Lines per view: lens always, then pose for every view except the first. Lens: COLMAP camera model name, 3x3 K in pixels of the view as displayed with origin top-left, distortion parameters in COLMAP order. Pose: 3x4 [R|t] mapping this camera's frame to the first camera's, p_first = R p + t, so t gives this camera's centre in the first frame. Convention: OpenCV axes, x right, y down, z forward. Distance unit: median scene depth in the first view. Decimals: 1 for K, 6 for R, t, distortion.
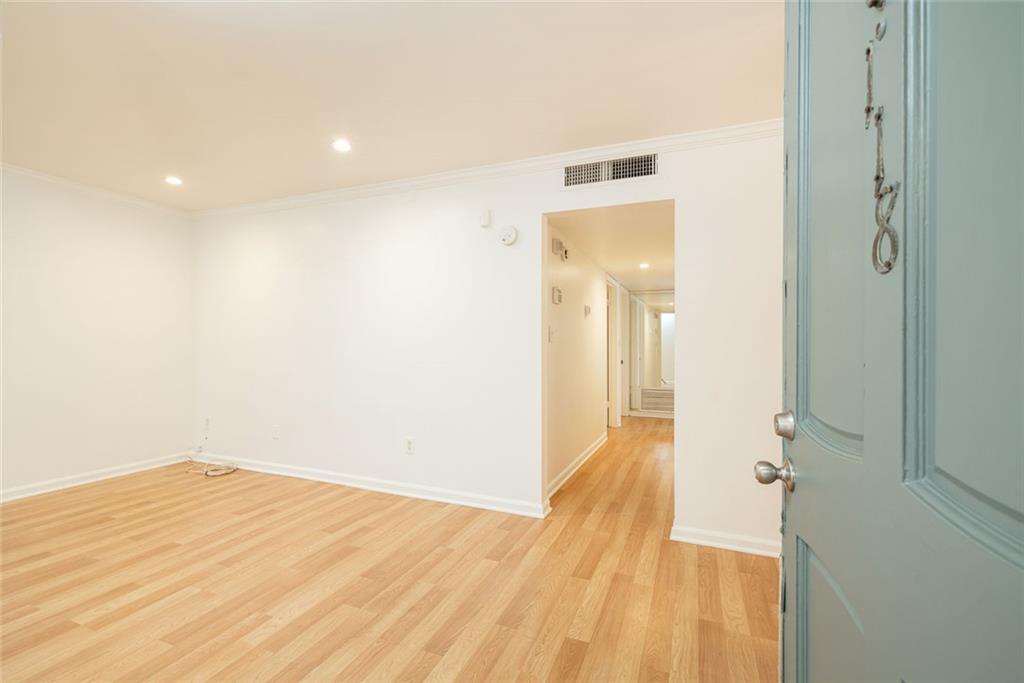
lens RADIAL K [[431.2, 0, 504.8], [0, 431.2, 349.8], [0, 0, 1]] dist [0.004392, -0.001575]
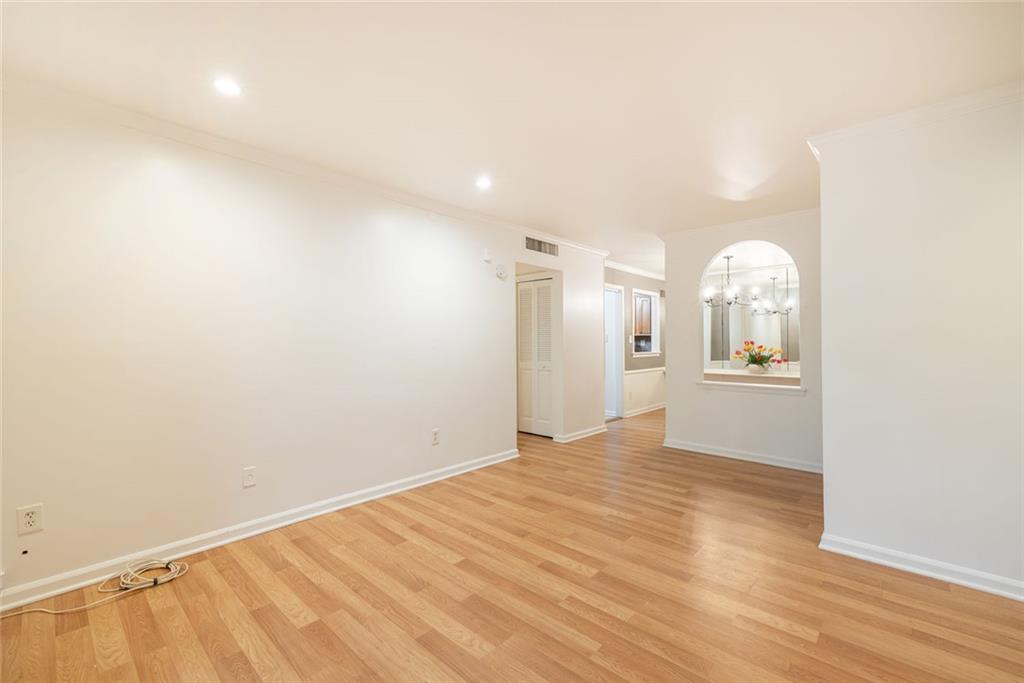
lens RADIAL K [[431.2, 0, 509.9], [0, 431.2, 337.6], [0, 0, 1]] dist [0.004392, -0.001575]
pose [[0.348636, -0.000006, 0.937258, -1.441534], [0.008565, 0.999958, -0.003179, -0.038085], [-0.937219, 0.009136, 0.348622, 0.500667]]
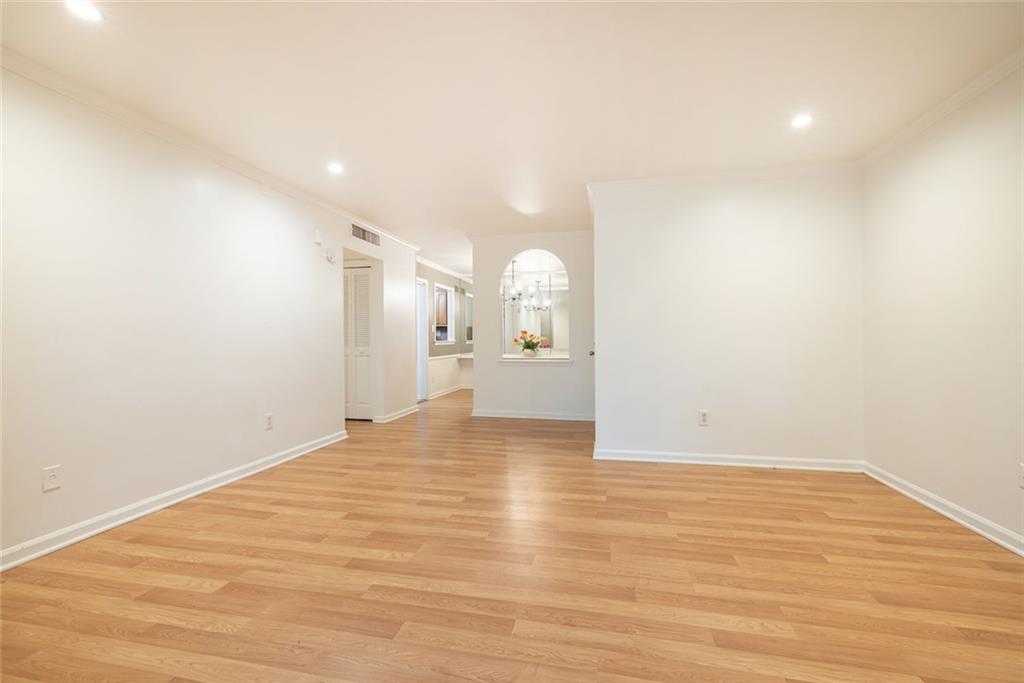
lens RADIAL K [[431.2, 0, 512.3], [0, 431.2, 339.6], [0, 0, 1]] dist [0.004392, -0.001575]
pose [[-0.173294, -0.010585, 0.984813, -1.656713], [0.007728, 0.999897, 0.012107, 0.010757], [-0.984840, 0.009709, -0.173194, 0.695222]]
